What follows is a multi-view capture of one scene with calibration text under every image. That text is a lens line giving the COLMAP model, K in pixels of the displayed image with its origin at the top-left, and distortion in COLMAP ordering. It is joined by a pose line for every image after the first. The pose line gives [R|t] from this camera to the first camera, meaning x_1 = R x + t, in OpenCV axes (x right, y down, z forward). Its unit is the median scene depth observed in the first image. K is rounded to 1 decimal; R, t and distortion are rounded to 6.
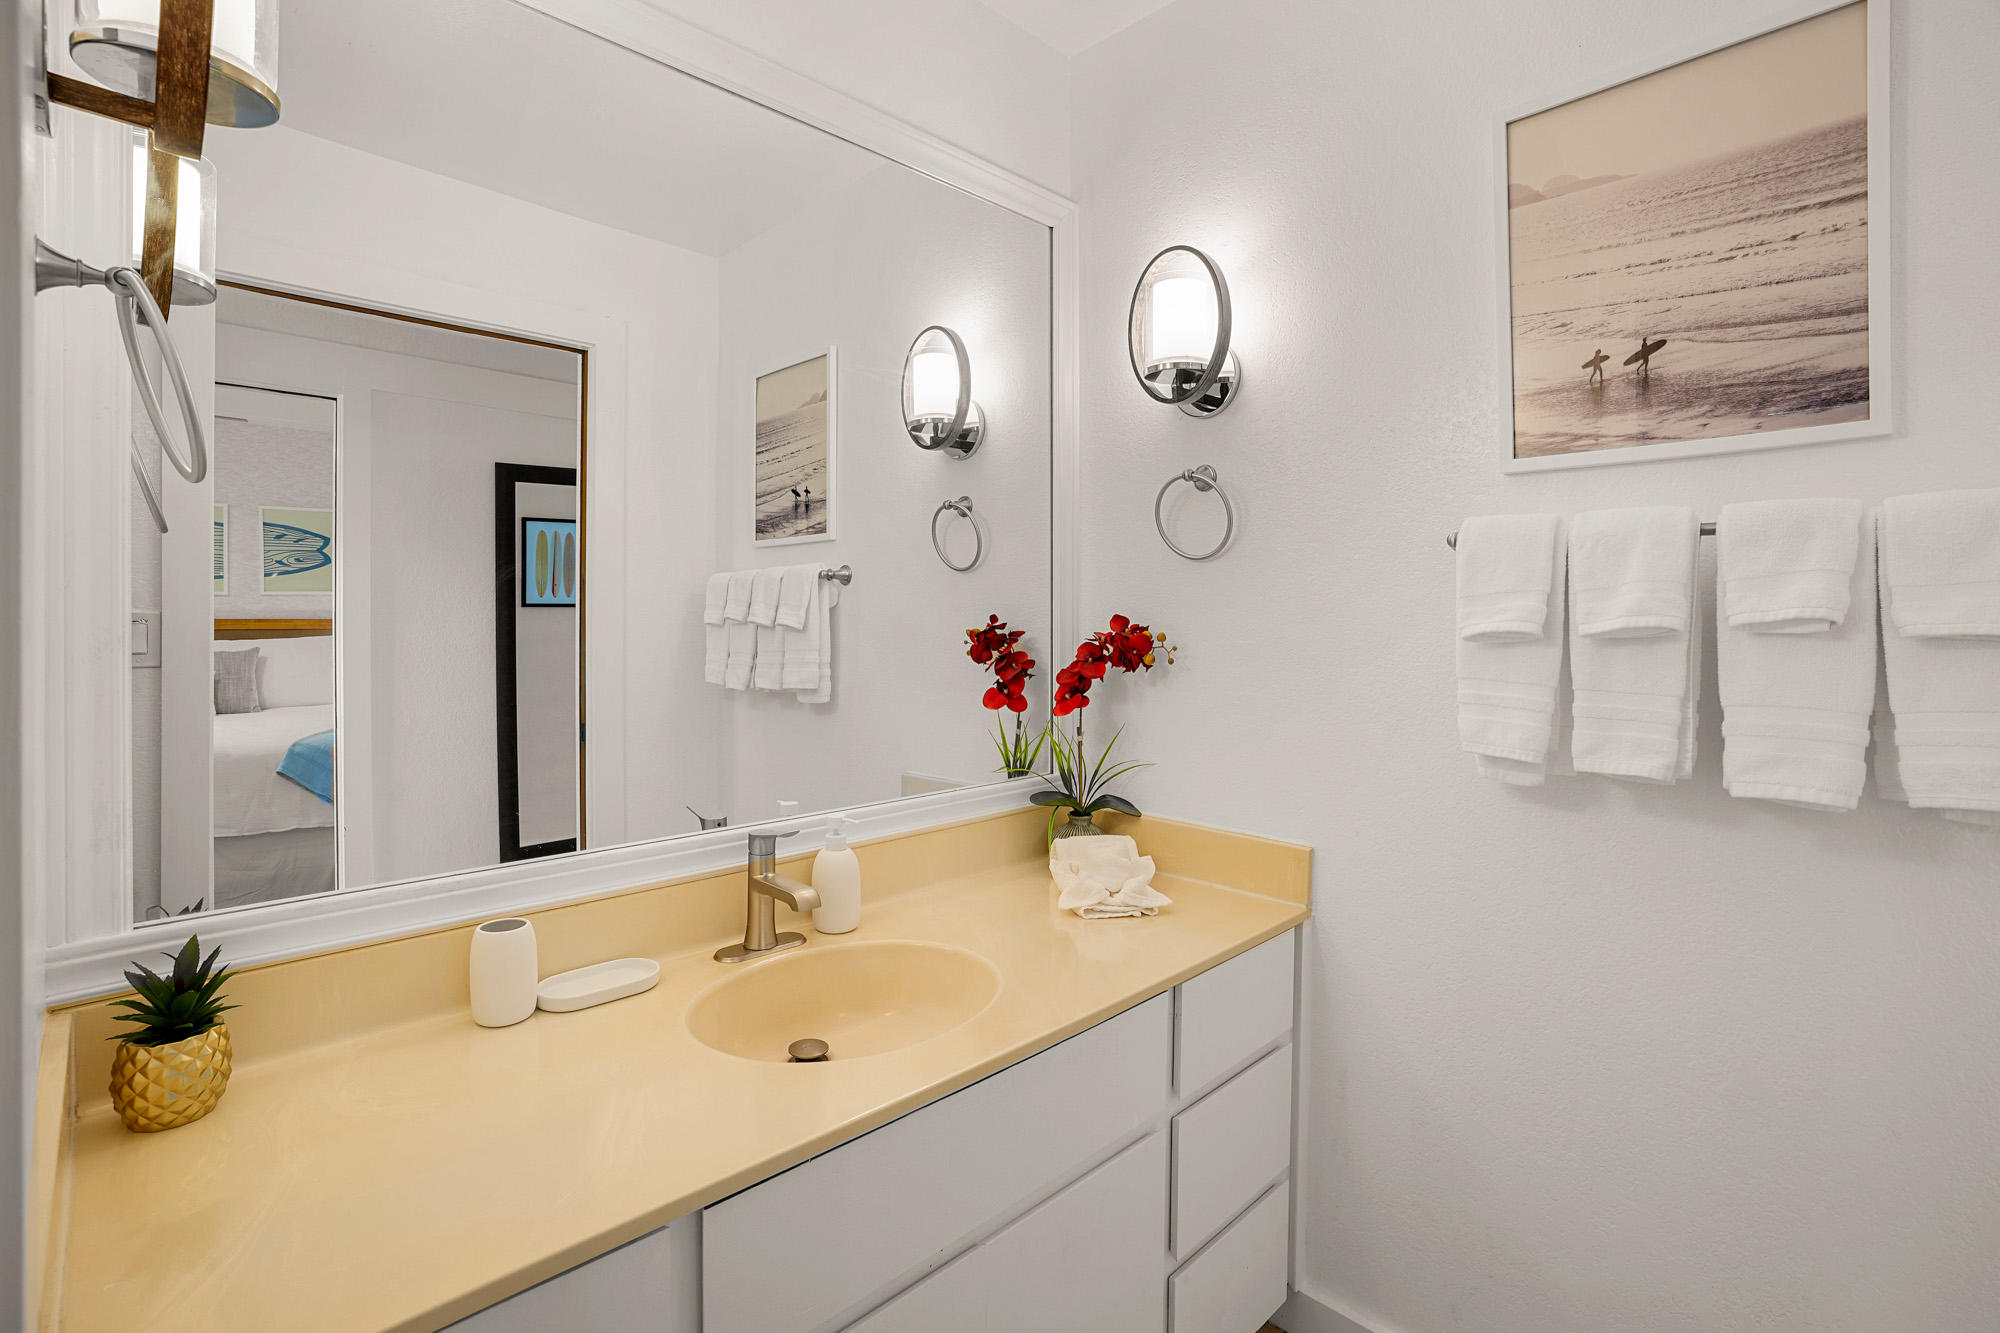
lens RADIAL K [[913.3, 0, 1005.6], [0, 913.3, 652.8], [0, 0, 1]] dist [-0.052174, 0.015395]
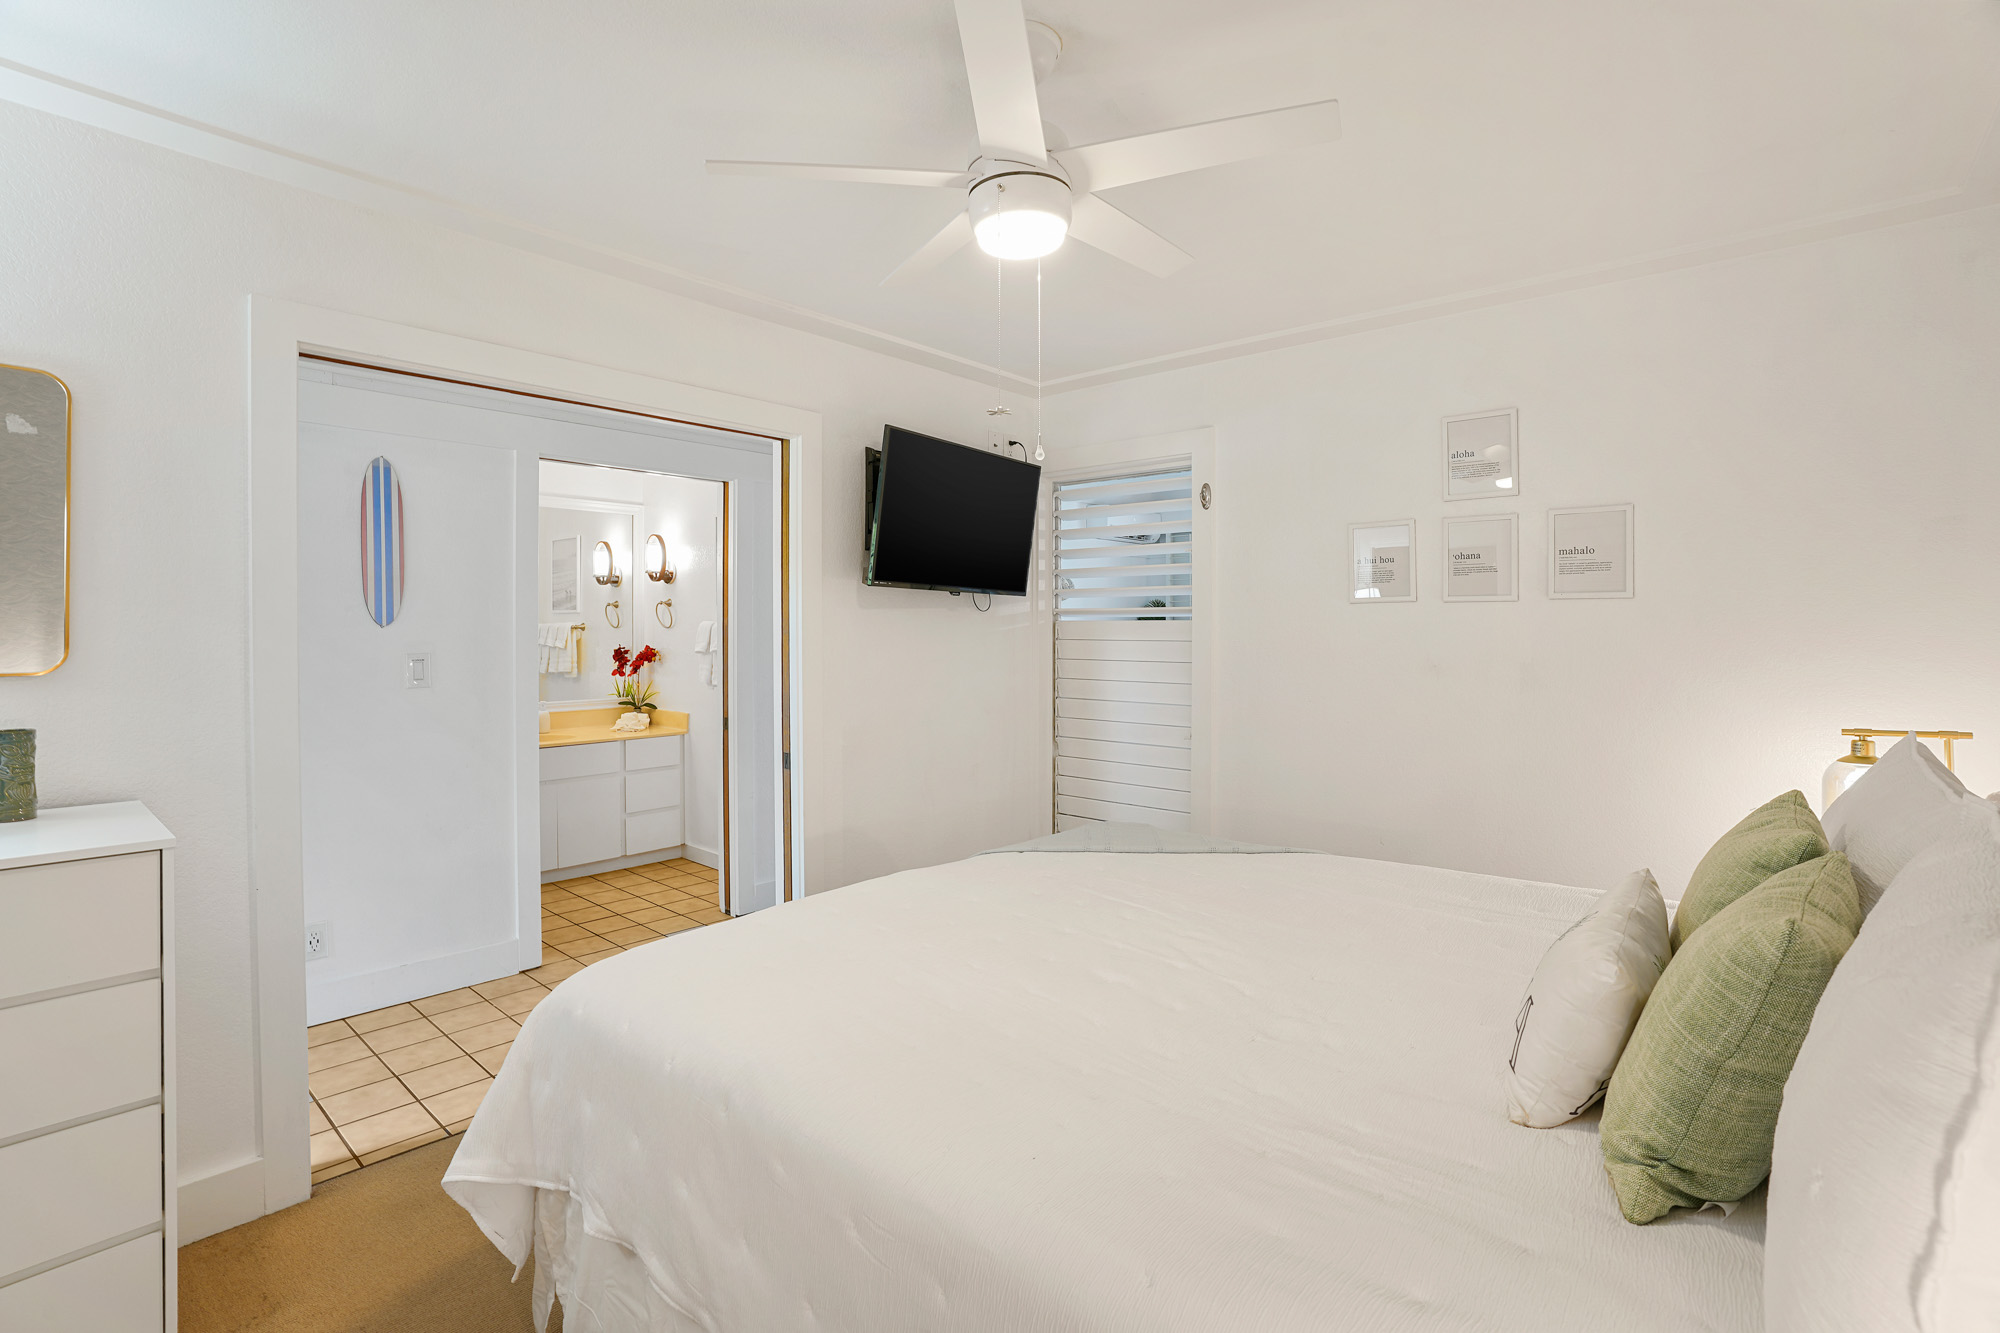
lens RADIAL K [[913.3, 0, 996.5], [0, 913.3, 654.9], [0, 0, 1]] dist [-0.052174, 0.015395]
pose [[0.997940, -0.011536, 0.063114, 0.948691], [0.011510, 0.999933, 0.000783, 0.004667], [-0.063119, -0.000055, 0.998006, -1.845058]]
